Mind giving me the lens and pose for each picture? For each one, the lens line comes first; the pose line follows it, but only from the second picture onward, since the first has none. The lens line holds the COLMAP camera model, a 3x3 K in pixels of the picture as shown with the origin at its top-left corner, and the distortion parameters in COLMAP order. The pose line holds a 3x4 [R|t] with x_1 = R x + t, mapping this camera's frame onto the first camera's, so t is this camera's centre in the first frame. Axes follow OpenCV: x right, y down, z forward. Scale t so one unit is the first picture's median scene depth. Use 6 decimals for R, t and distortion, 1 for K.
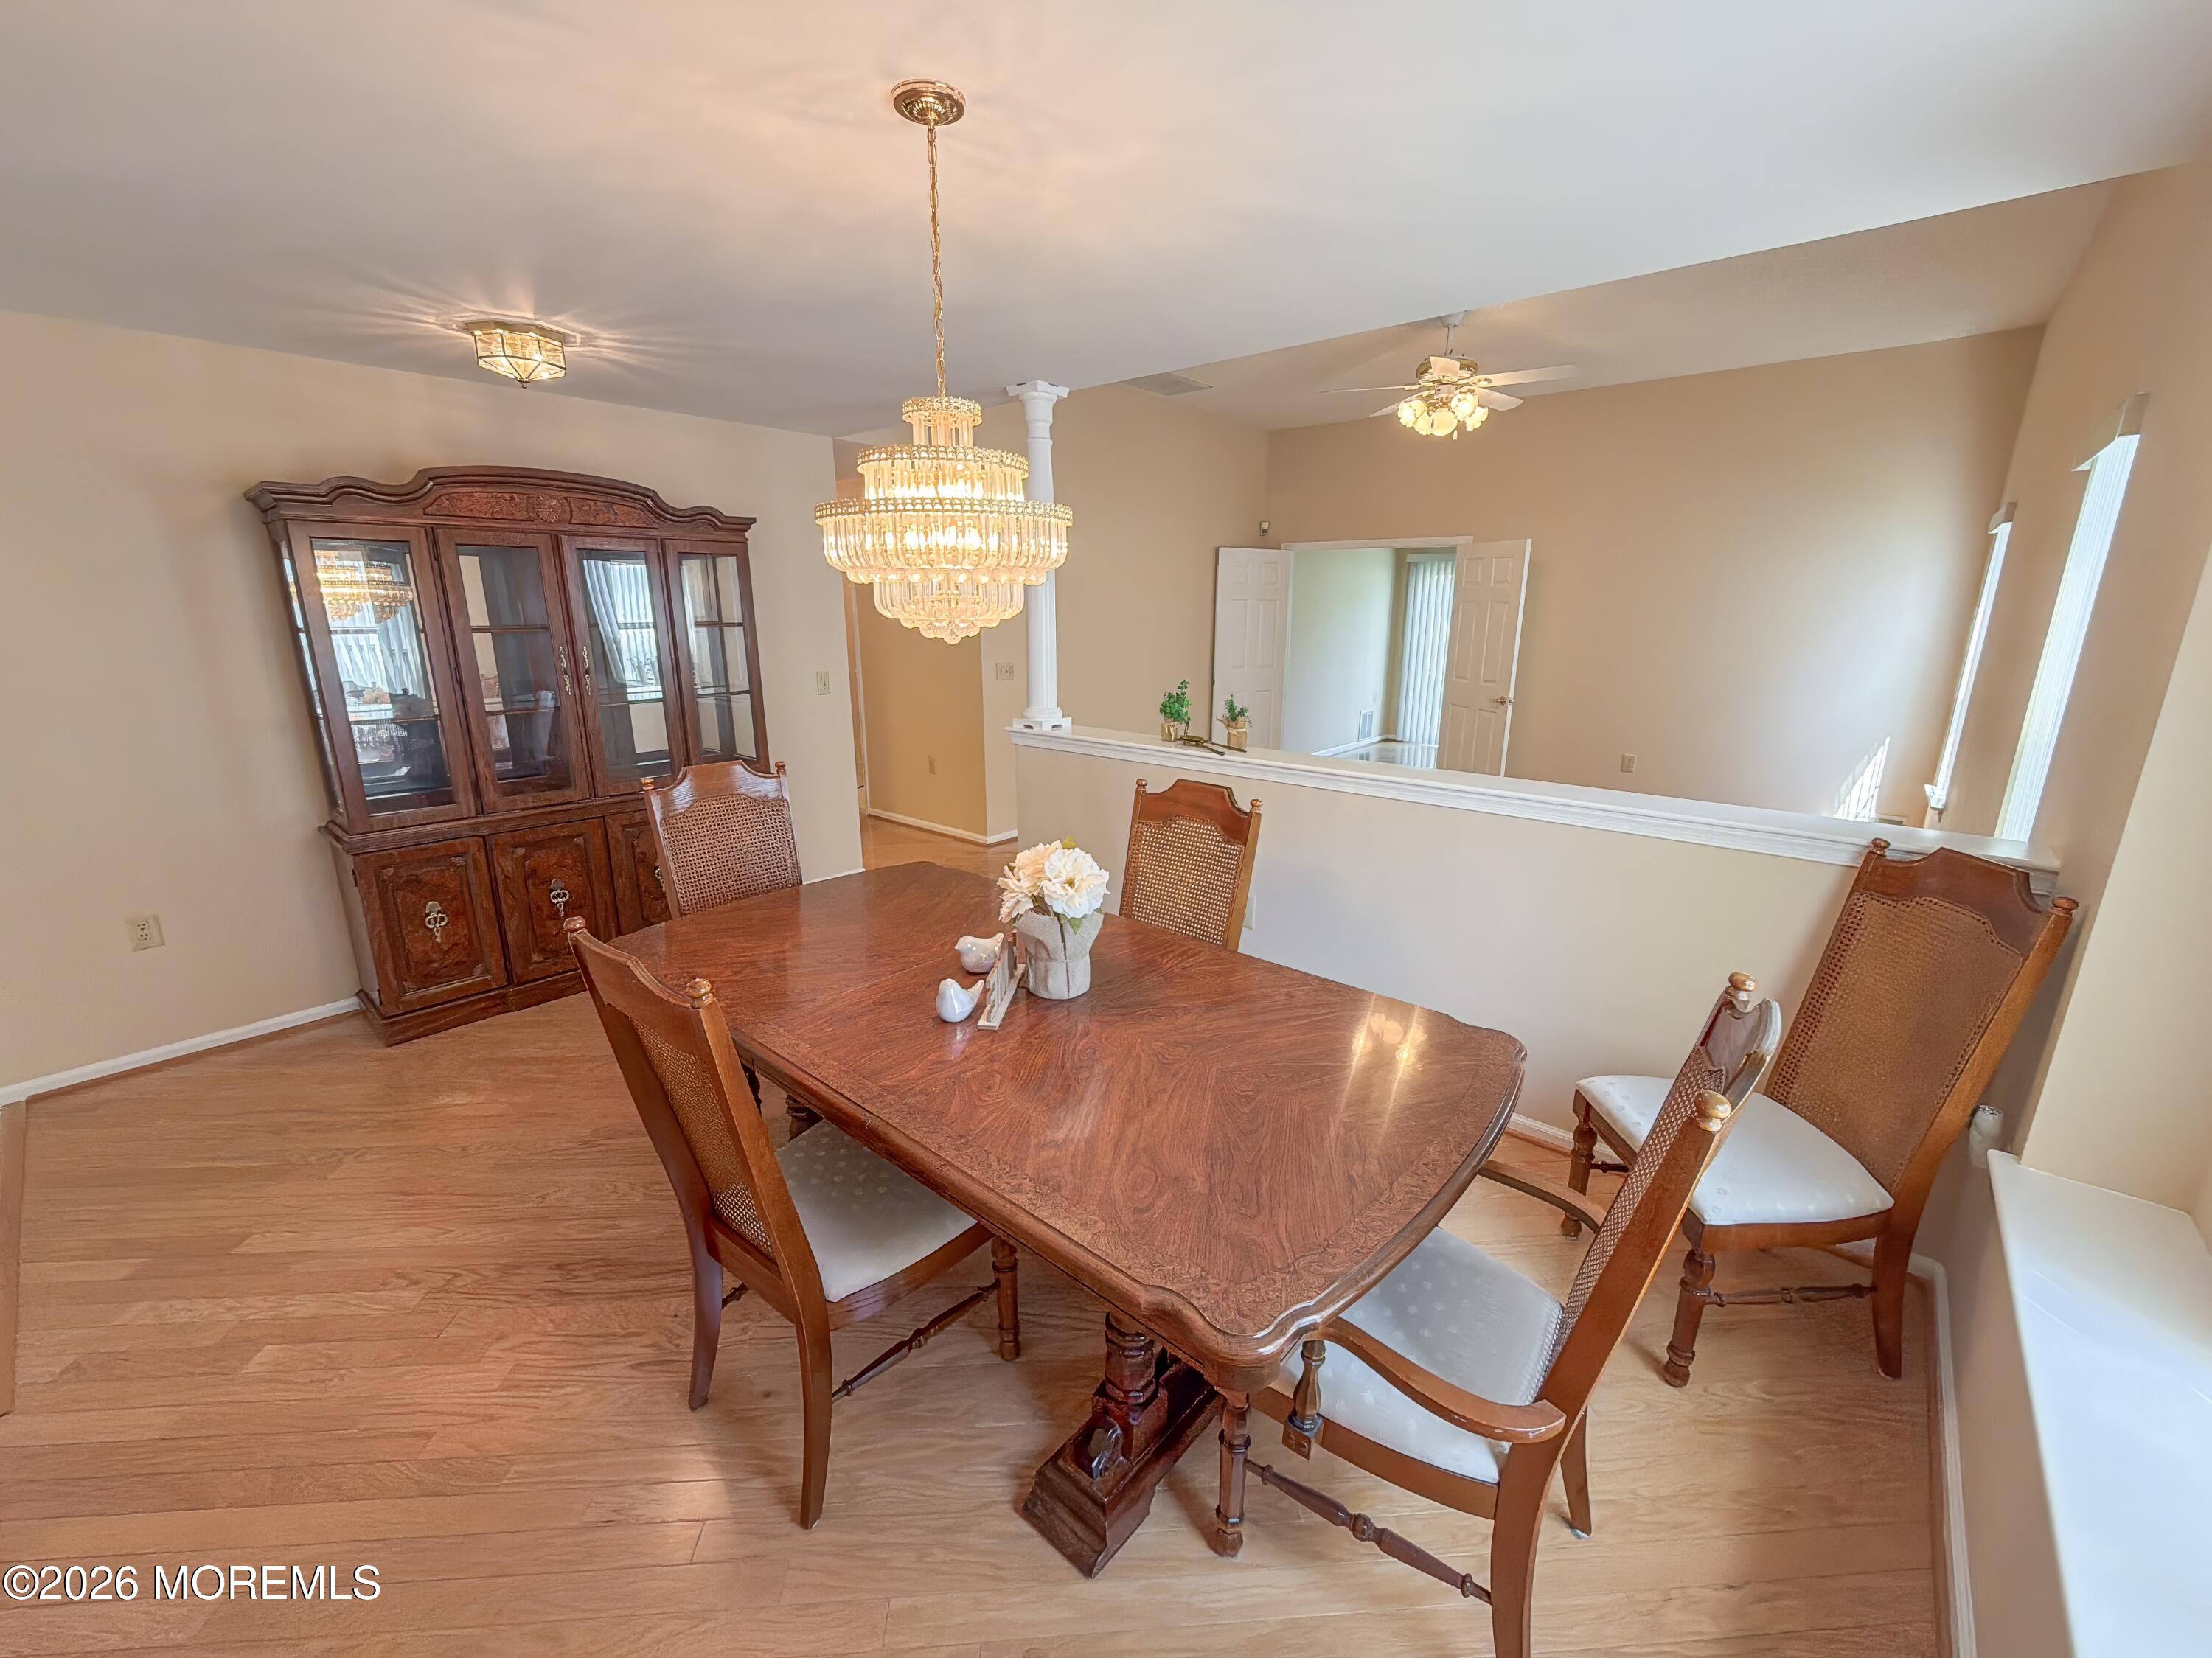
lens RADIAL K [[885.3, 0, 1111.7], [0, 885.3, 823.3], [0, 0, 1]] dist [-0.004976, -0.000201]
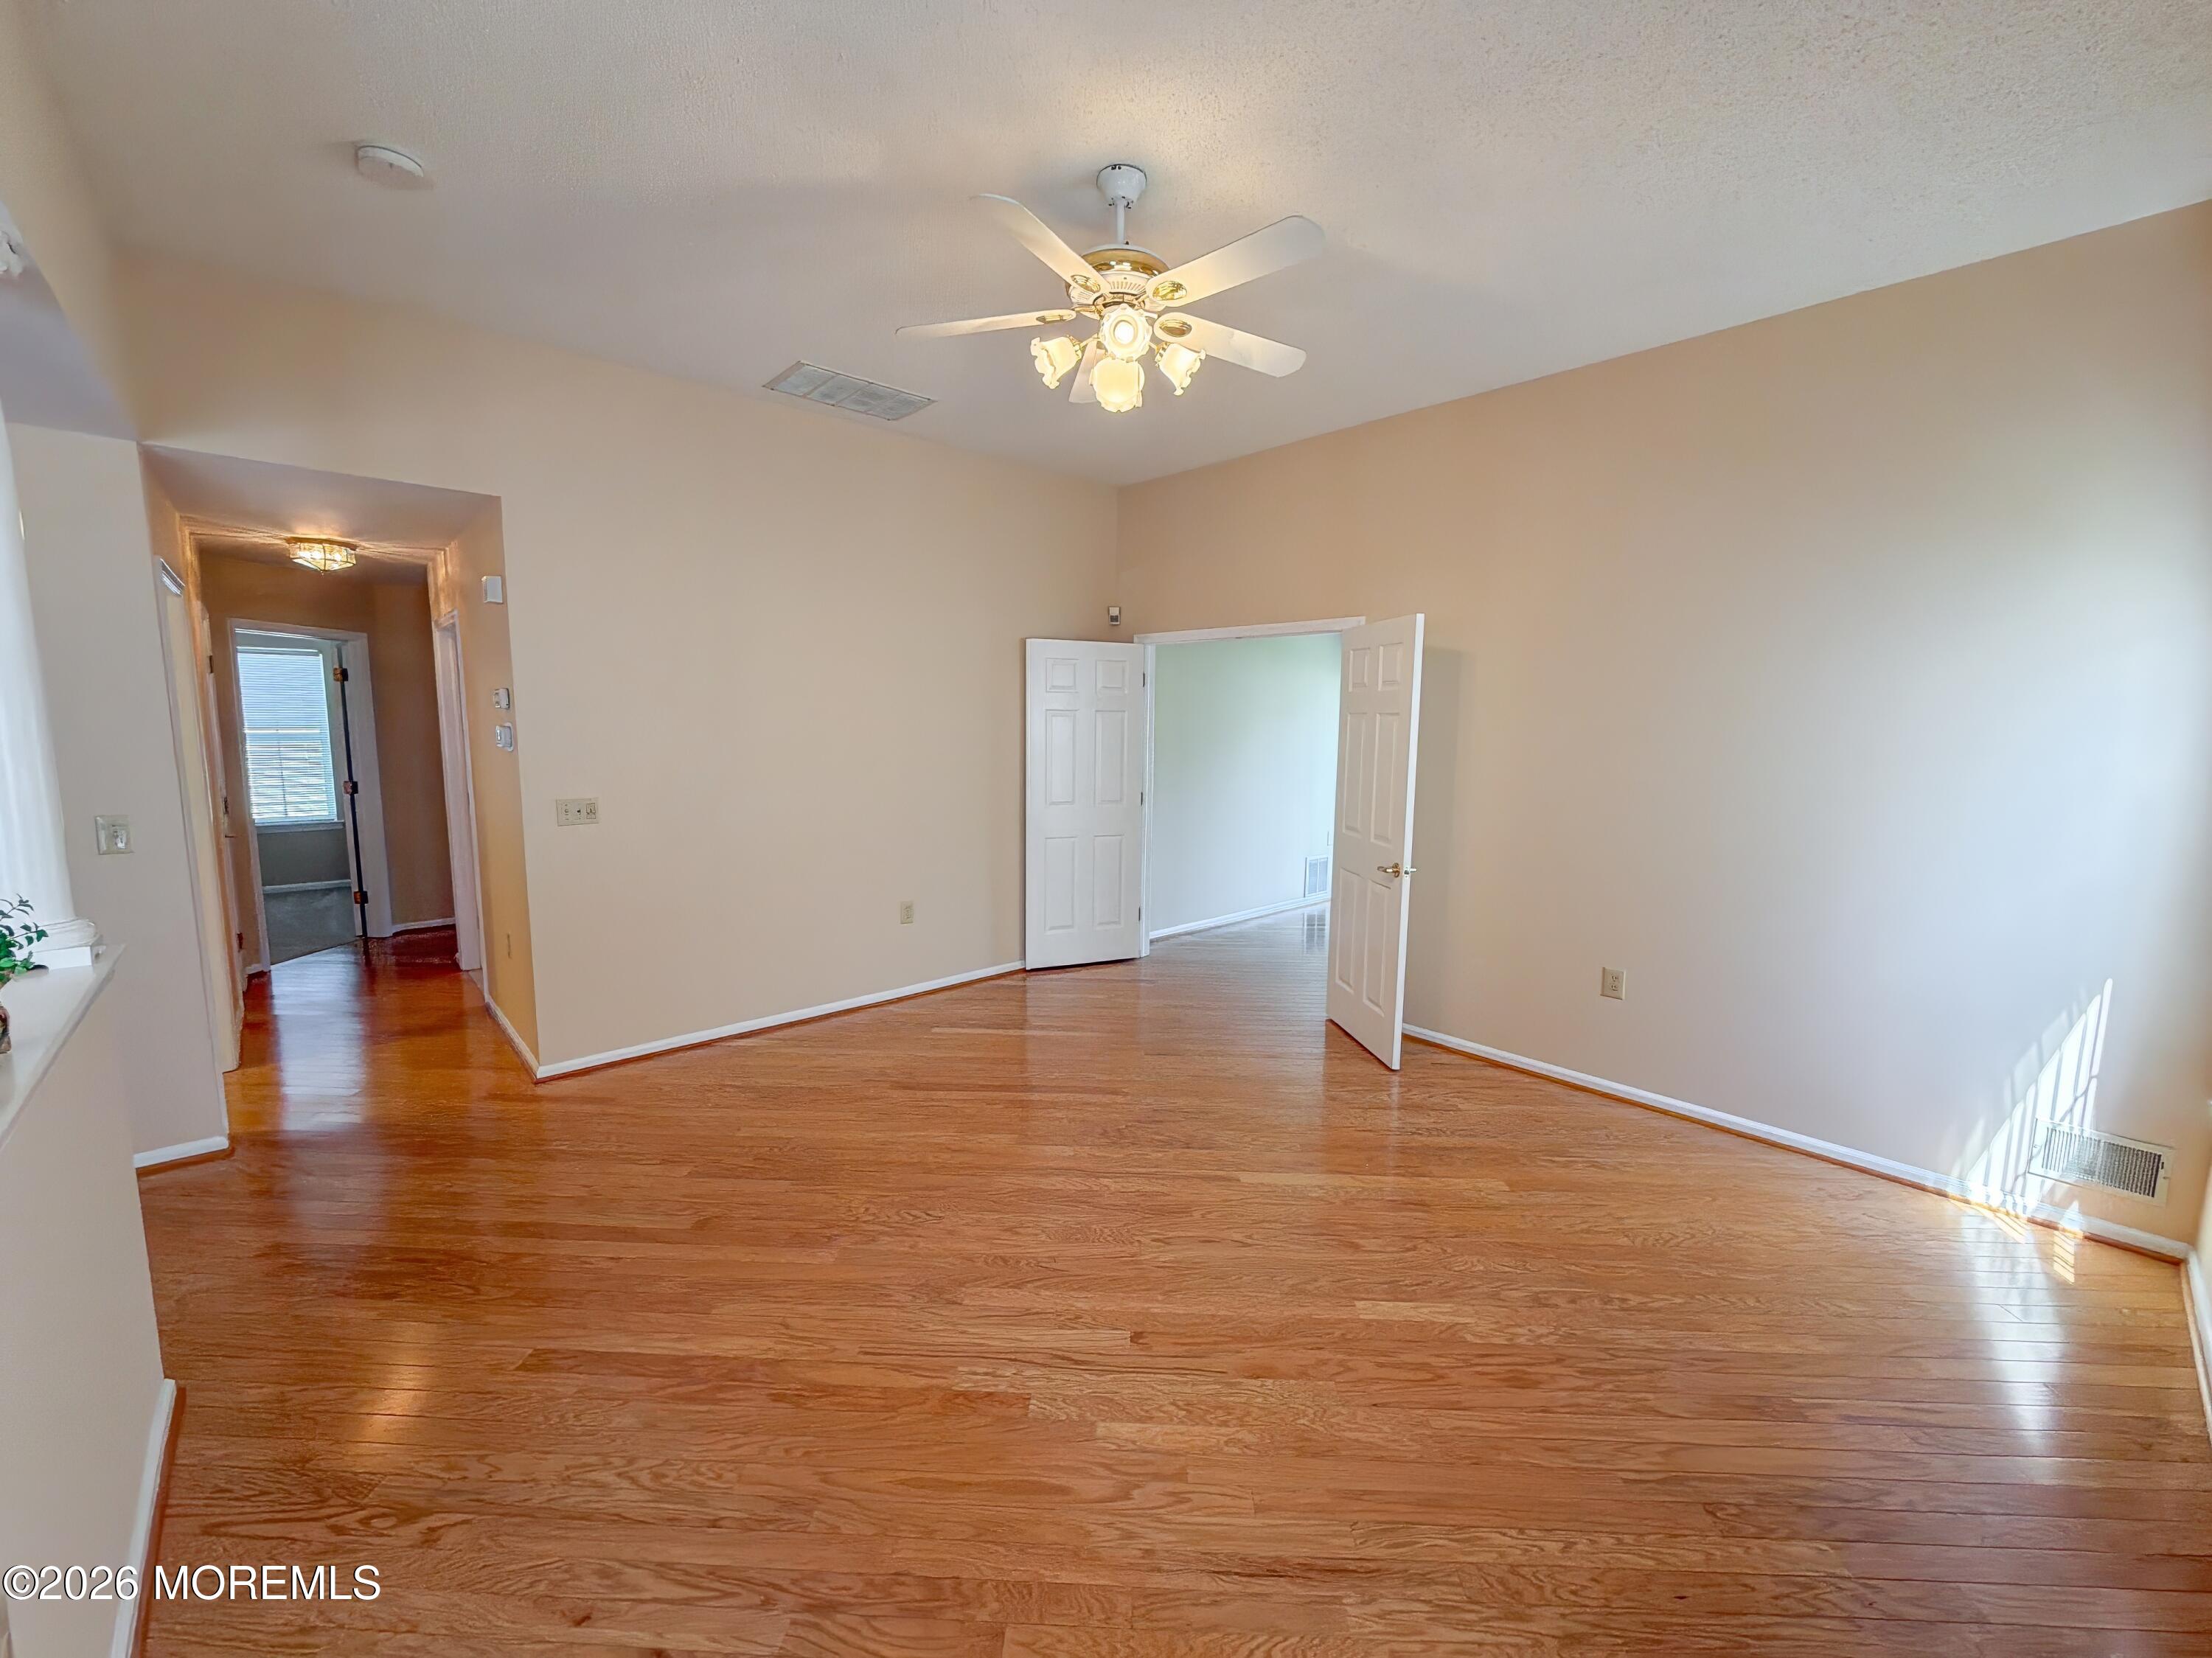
lens RADIAL K [[885.3, 0, 1111.7], [0, 885.3, 823.3], [0, 0, 1]] dist [-0.004976, -0.000201]
pose [[0.993935, 0.021664, -0.107814, 0.311122], [-0.035298, 0.991375, -0.126209, -0.086297], [0.104150, 0.129249, 0.986127, 0.368066]]
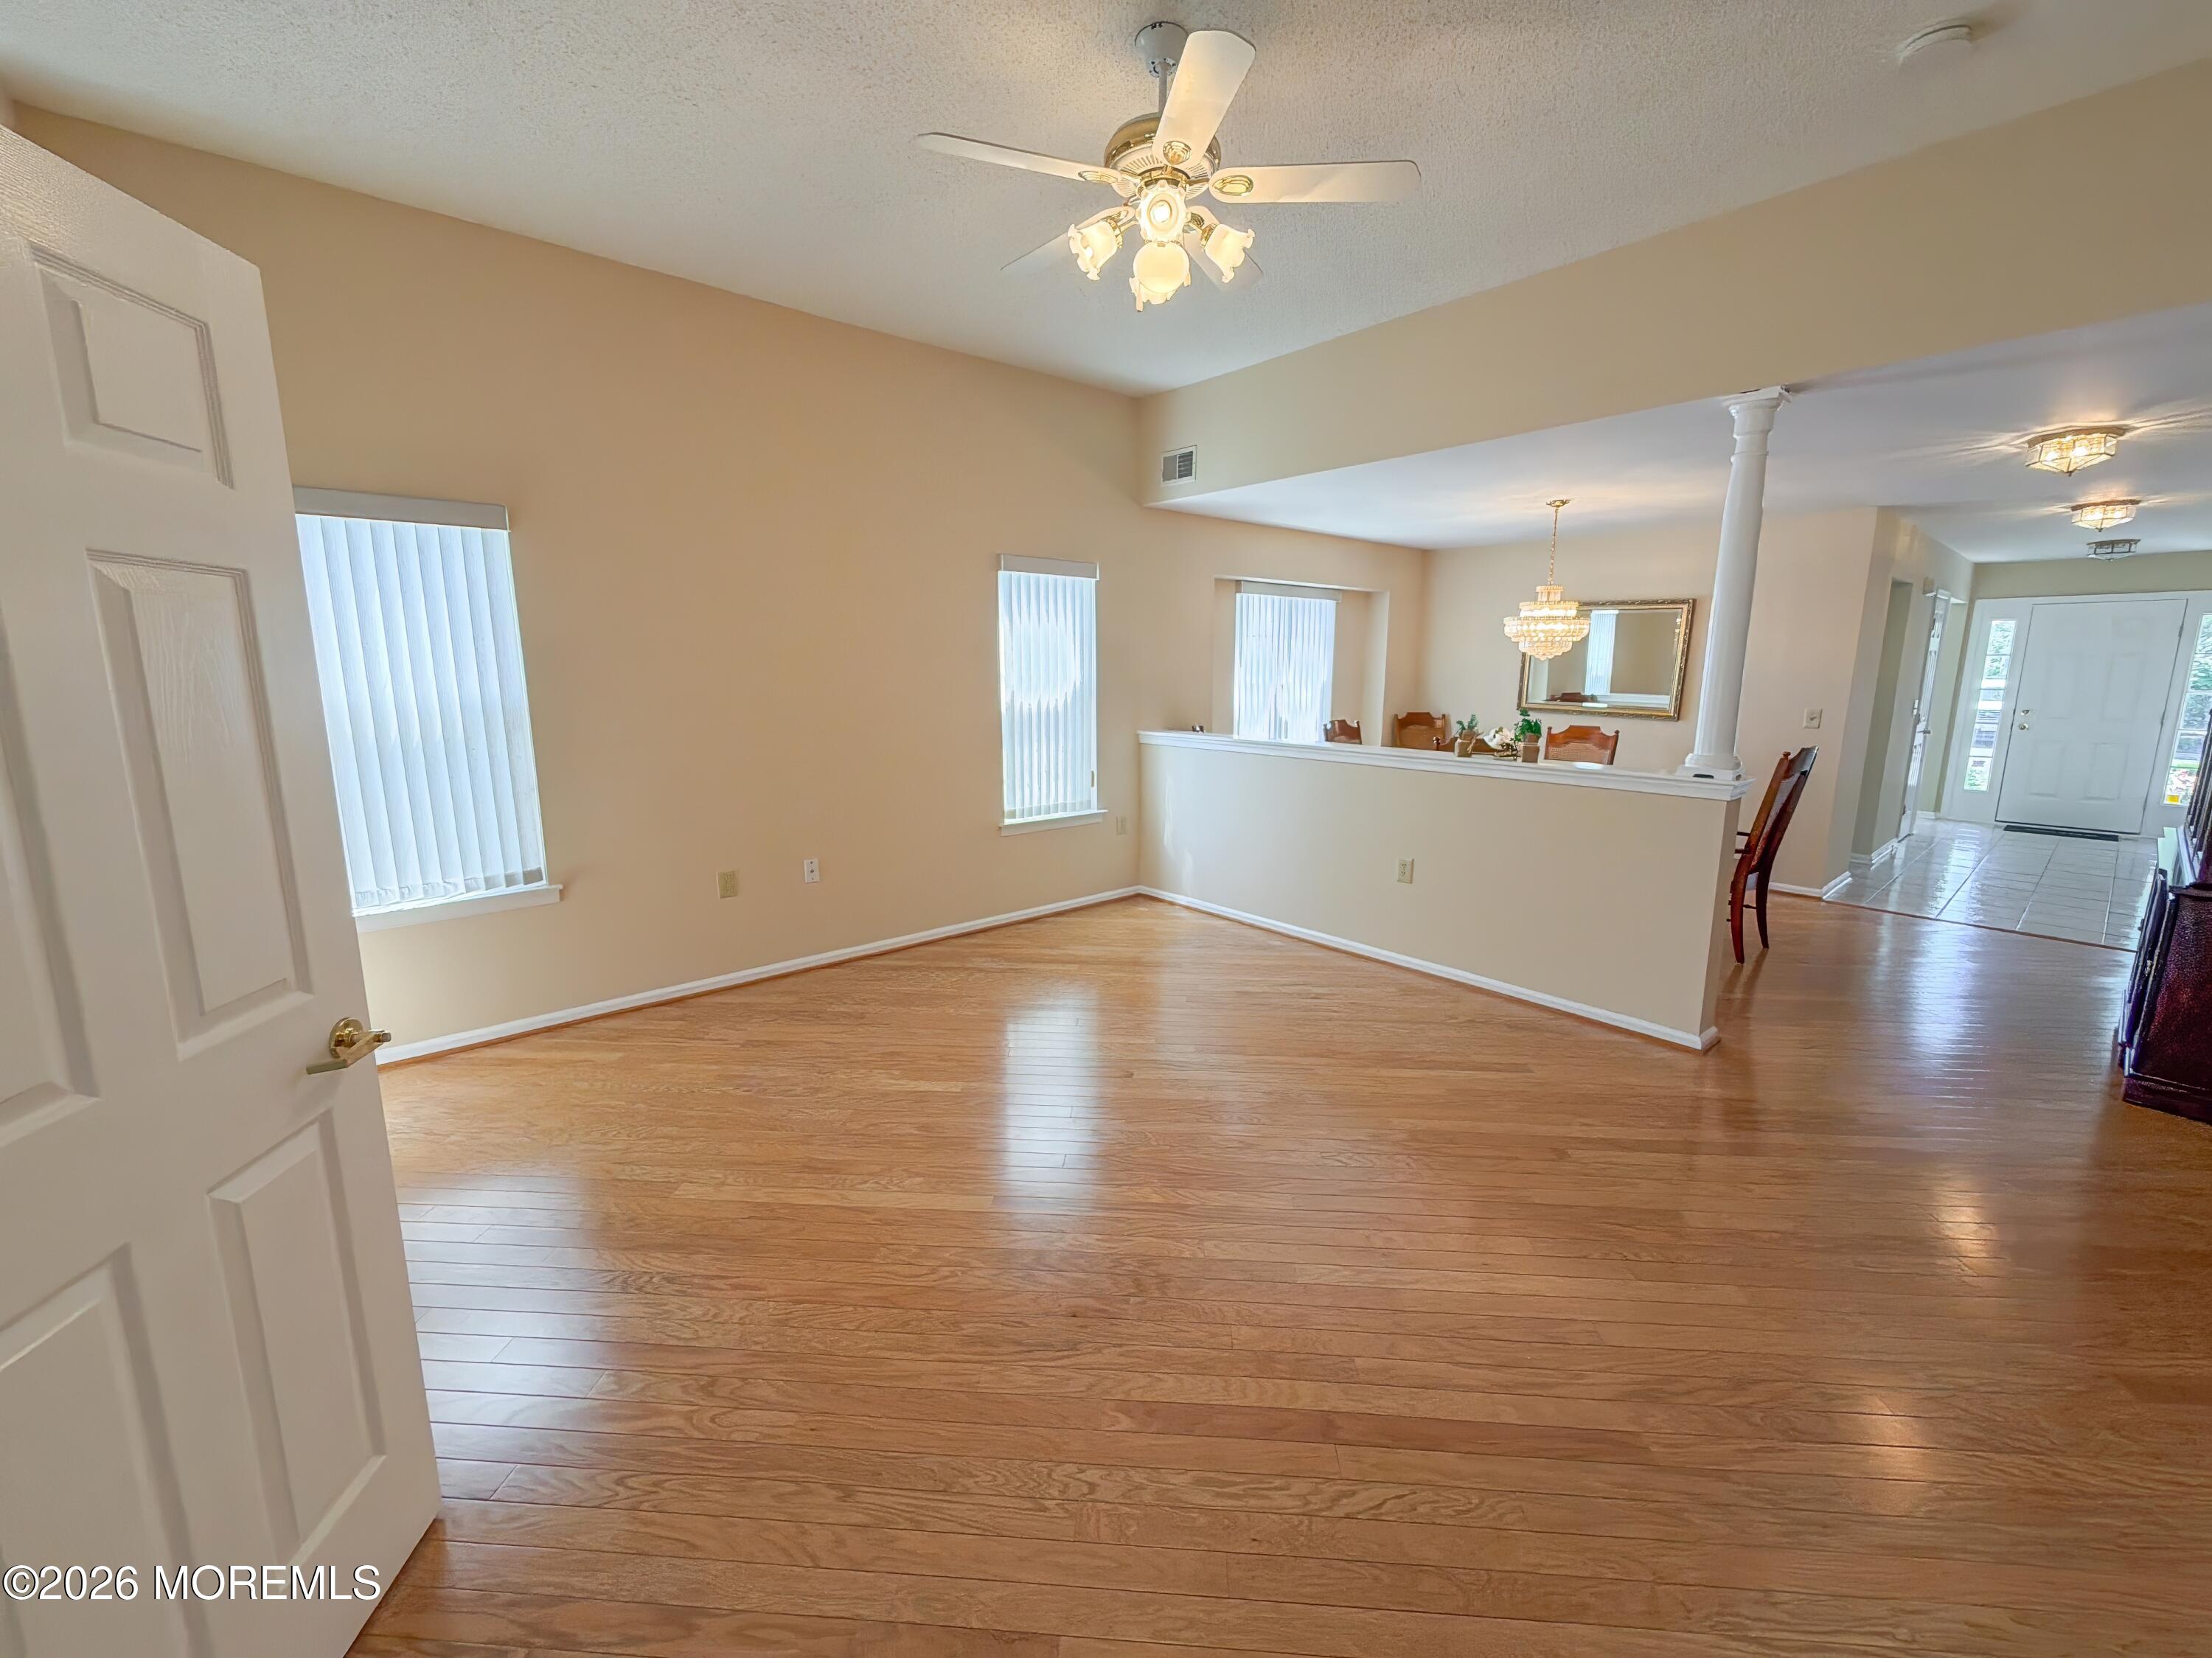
lens RADIAL K [[897.5, 0, 1103.4], [0, 897.5, 819.2], [0, 0, 1]] dist [-0.001200, -0.000214]
pose [[-0.988844, -0.030924, 0.145713, 0.232392], [0.031177, 0.913580, 0.405463, -0.270265], [-0.145659, 0.405482, -0.902423, 1.149718]]
